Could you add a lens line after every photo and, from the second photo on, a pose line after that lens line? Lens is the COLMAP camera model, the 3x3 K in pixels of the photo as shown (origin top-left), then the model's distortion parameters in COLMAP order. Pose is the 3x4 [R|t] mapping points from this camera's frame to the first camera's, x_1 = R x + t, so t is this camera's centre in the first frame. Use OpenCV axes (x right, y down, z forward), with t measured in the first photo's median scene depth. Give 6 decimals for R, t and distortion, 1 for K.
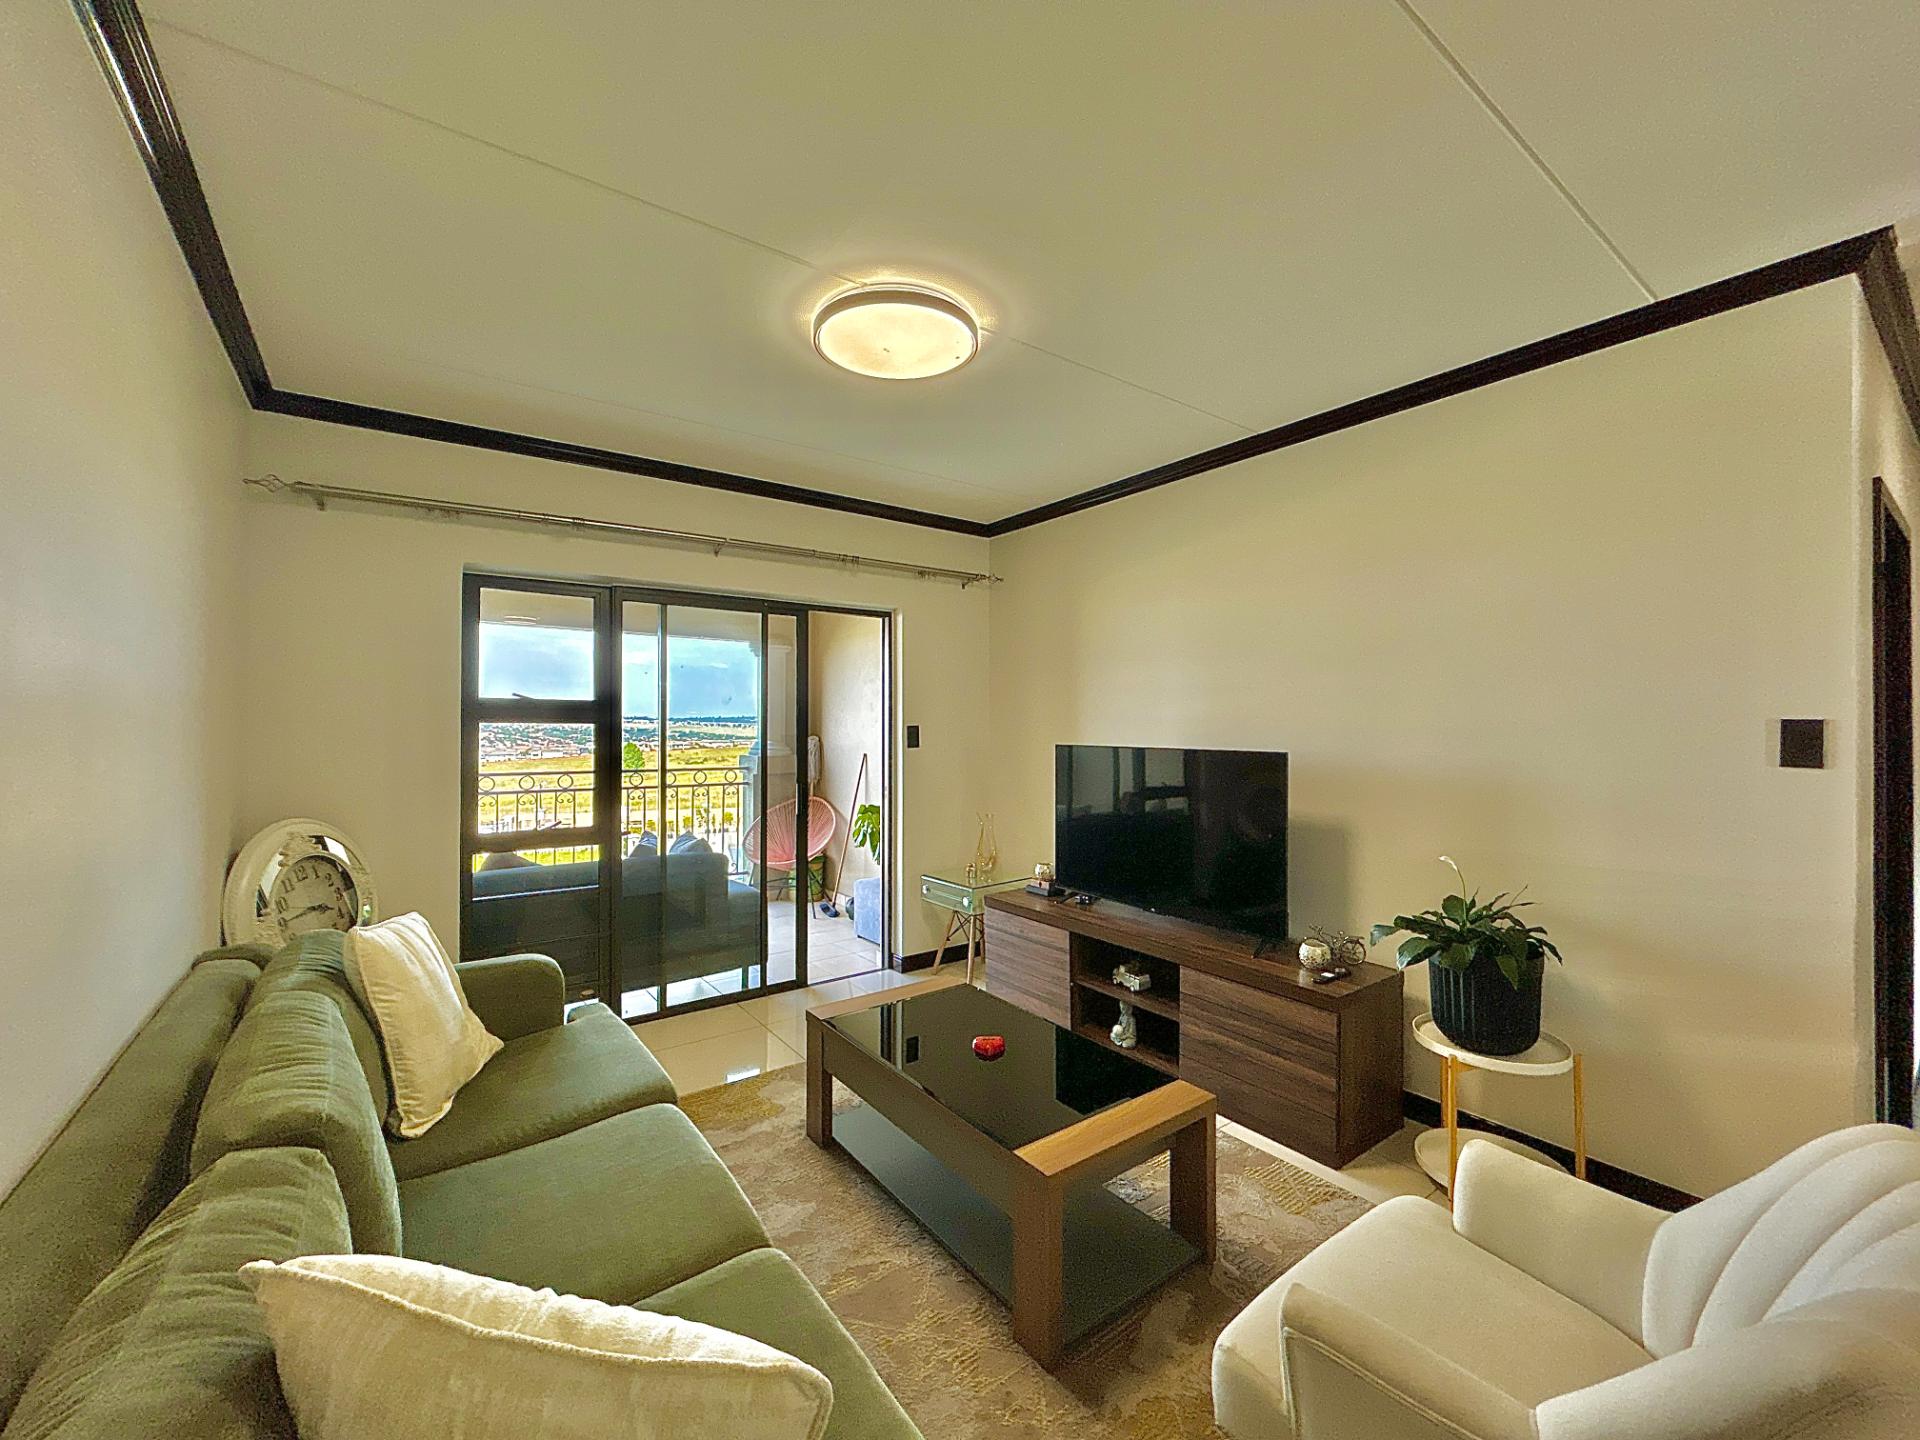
lens RADIAL K [[770.5, 0, 960.0], [0, 770.5, 720.0], [0, 0, 1]] dist [0.001607, 0.000419]
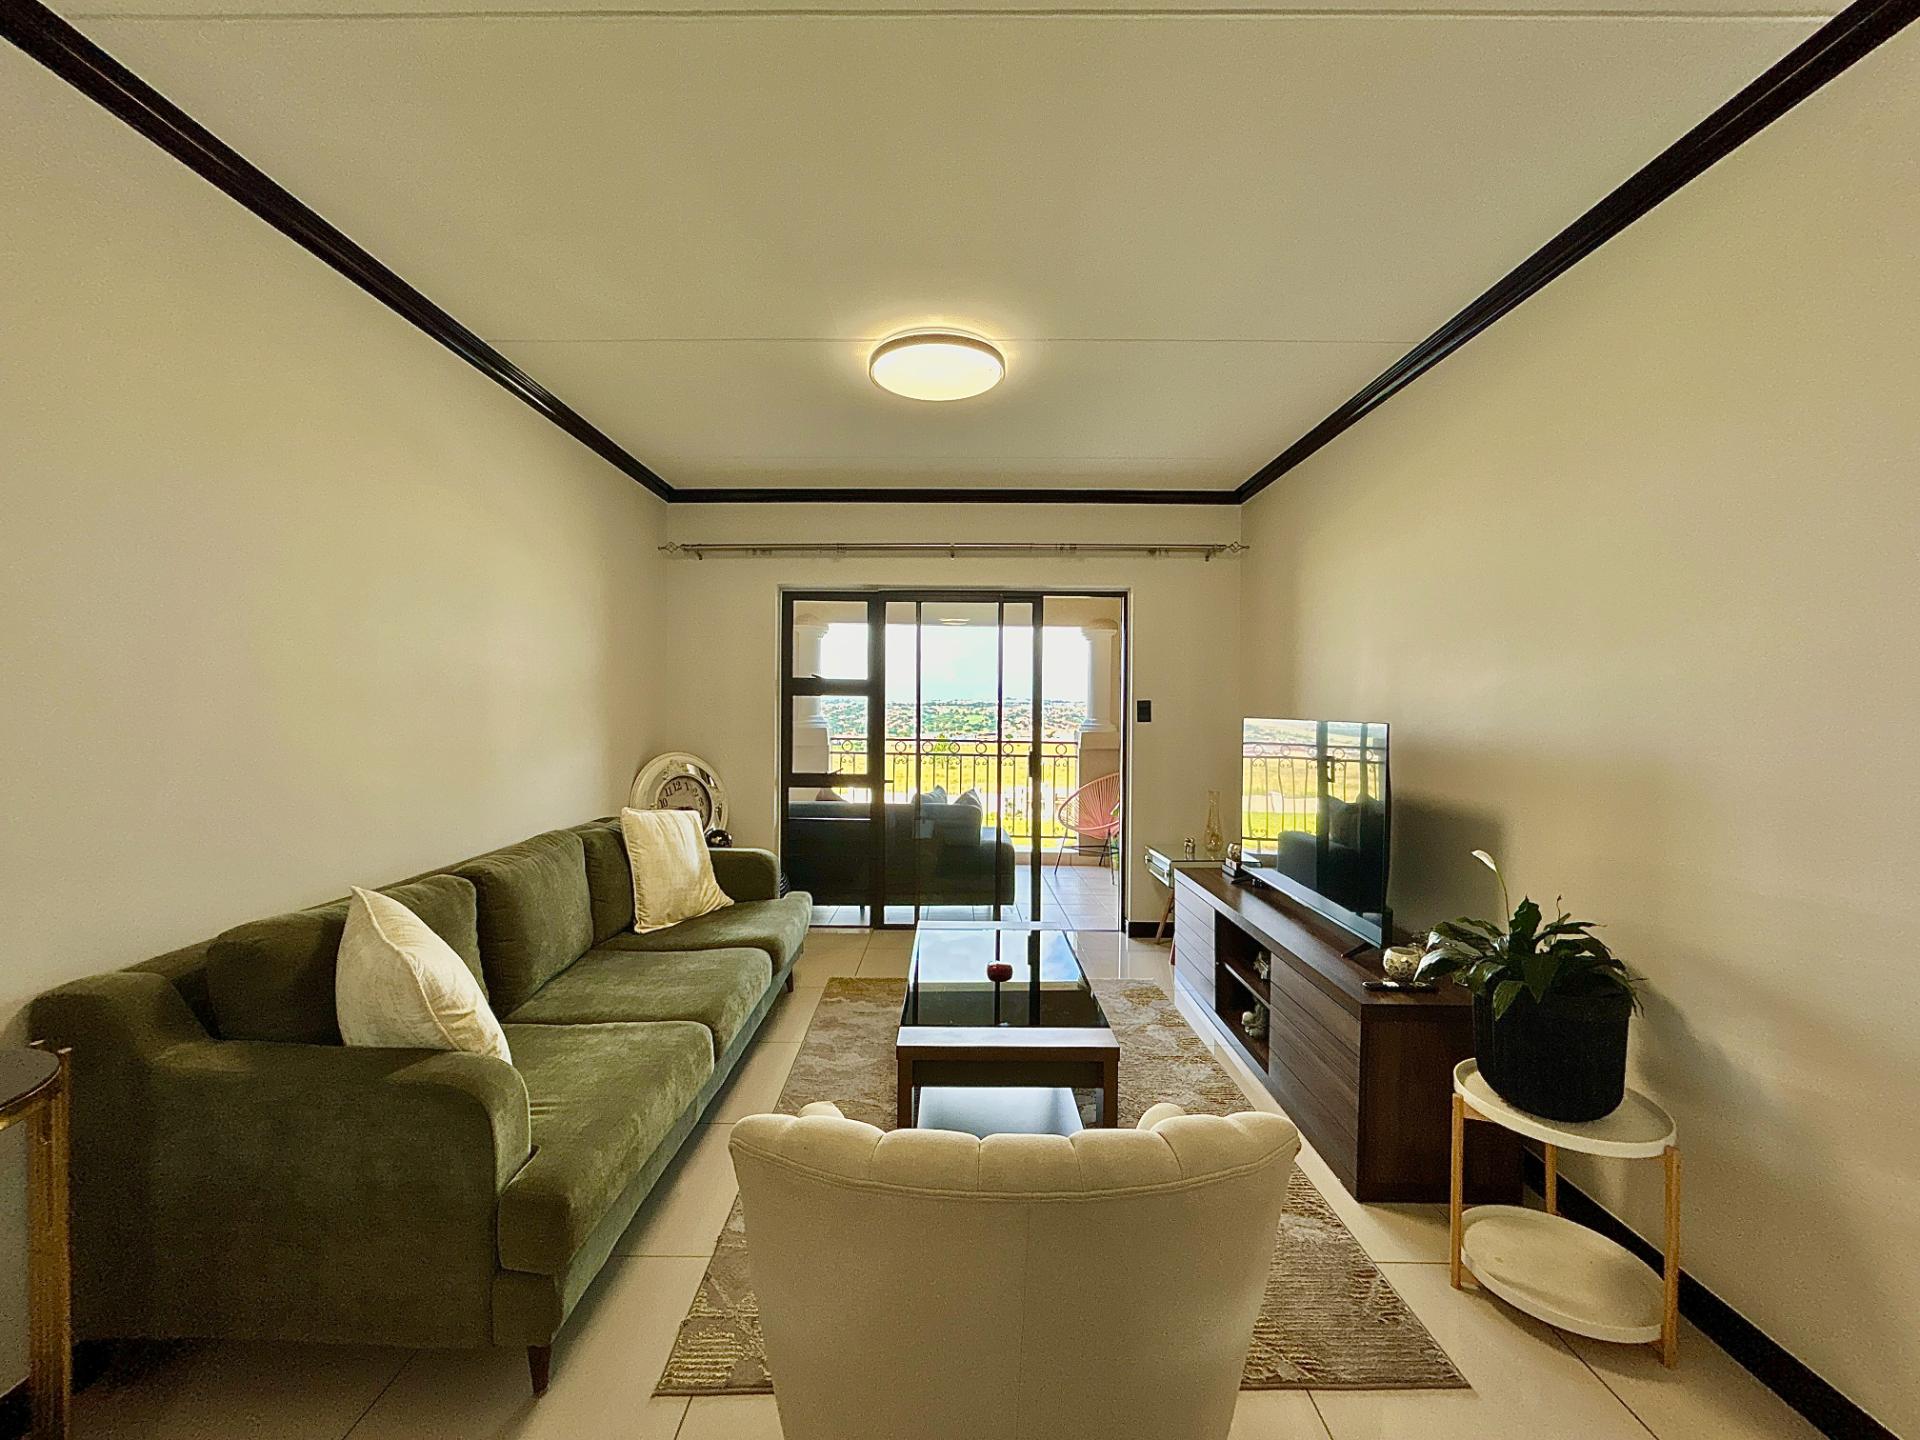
lens RADIAL K [[770.5, 0, 960.0], [0, 770.5, 720.0], [0, 0, 1]] dist [0.001607, 0.000419]
pose [[0.806939, 0.015323, -0.590436, 0.430692], [-0.005783, 0.999820, 0.018044, 0.019892], [0.590607, -0.011146, 0.806882, 0.028477]]
